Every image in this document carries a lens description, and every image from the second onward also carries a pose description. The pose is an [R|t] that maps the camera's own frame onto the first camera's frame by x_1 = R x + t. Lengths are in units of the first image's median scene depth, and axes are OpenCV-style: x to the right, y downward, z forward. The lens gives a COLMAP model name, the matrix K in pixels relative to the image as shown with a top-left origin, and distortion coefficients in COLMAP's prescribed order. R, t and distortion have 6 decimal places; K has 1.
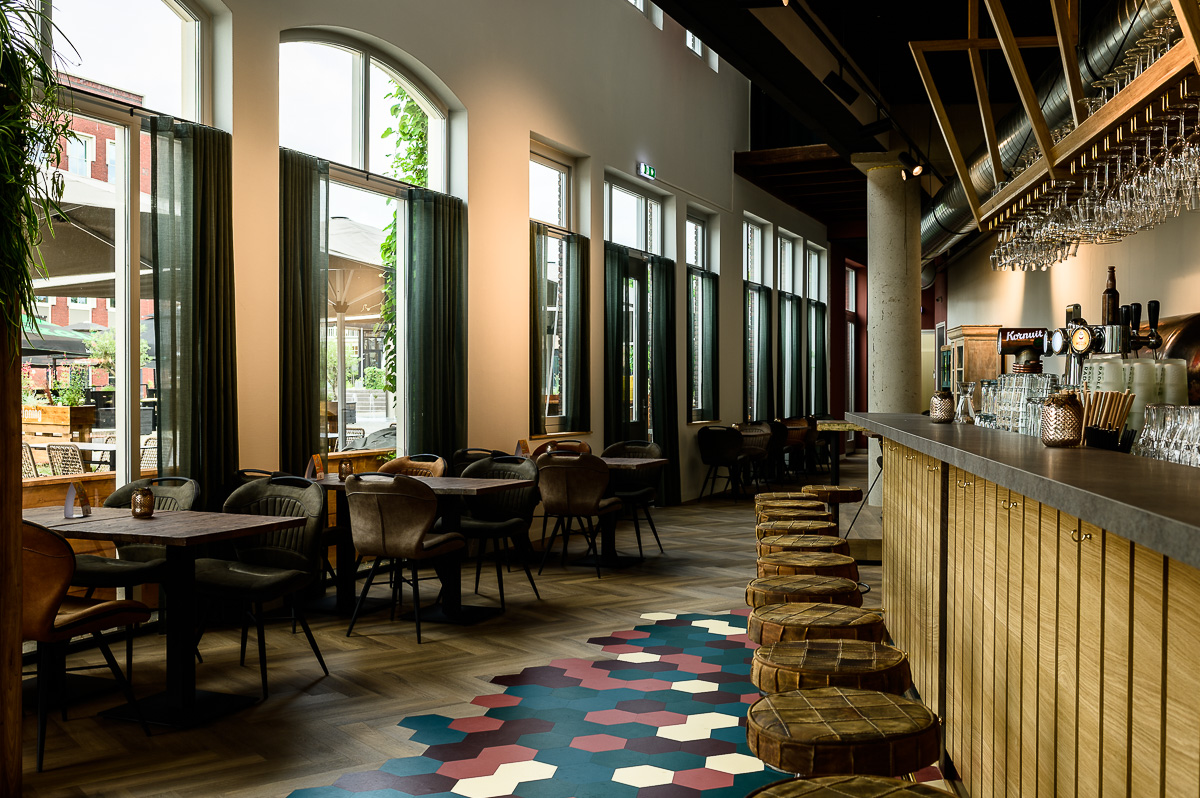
lens RADIAL K [[1235.8, 0, 595.9], [0, 1235.8, 408.0], [0, 0, 1]] dist [-0.000013, 0.010214]
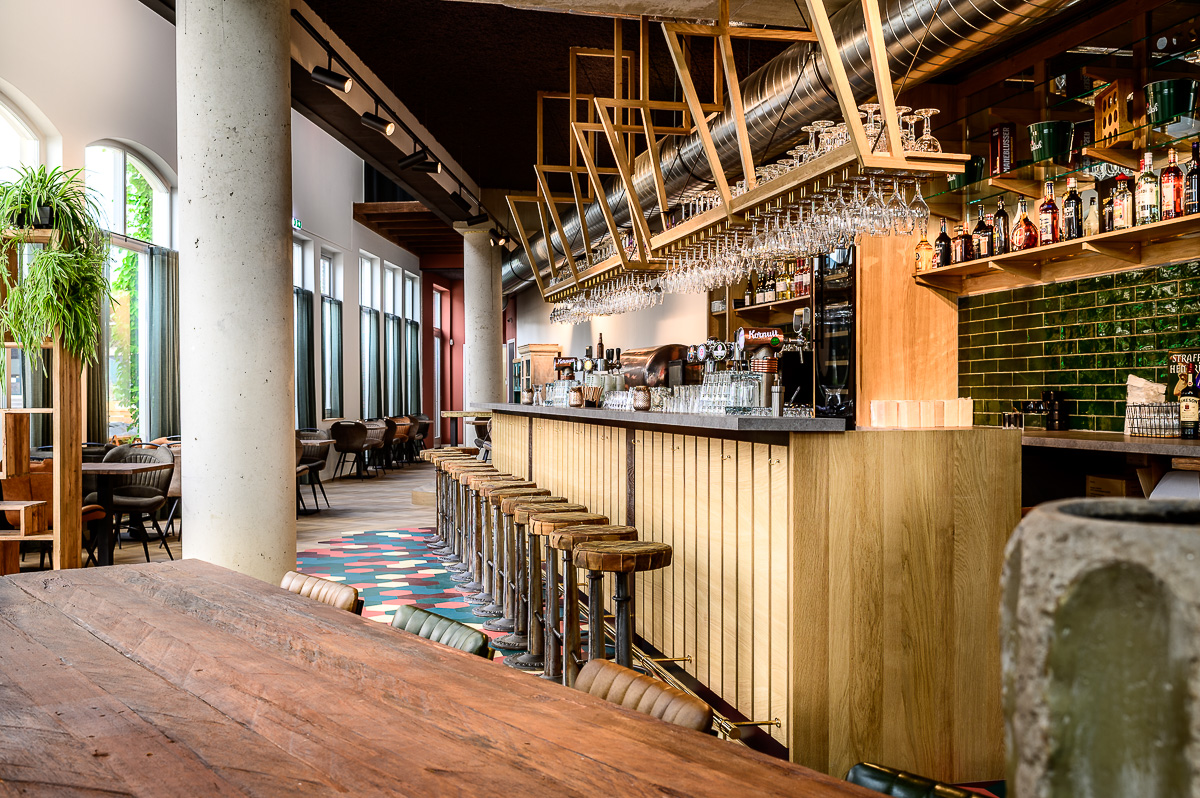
lens RADIAL K [[1235.8, 0, 595.9], [0, 1235.8, 408.0], [0, 0, 1]] dist [-0.000013, 0.010214]
pose [[0.940716, -0.005568, 0.339149, -0.112332], [0.007631, 0.999960, -0.004748, 0.010715], [-0.339109, 0.007054, 0.940721, -0.350603]]
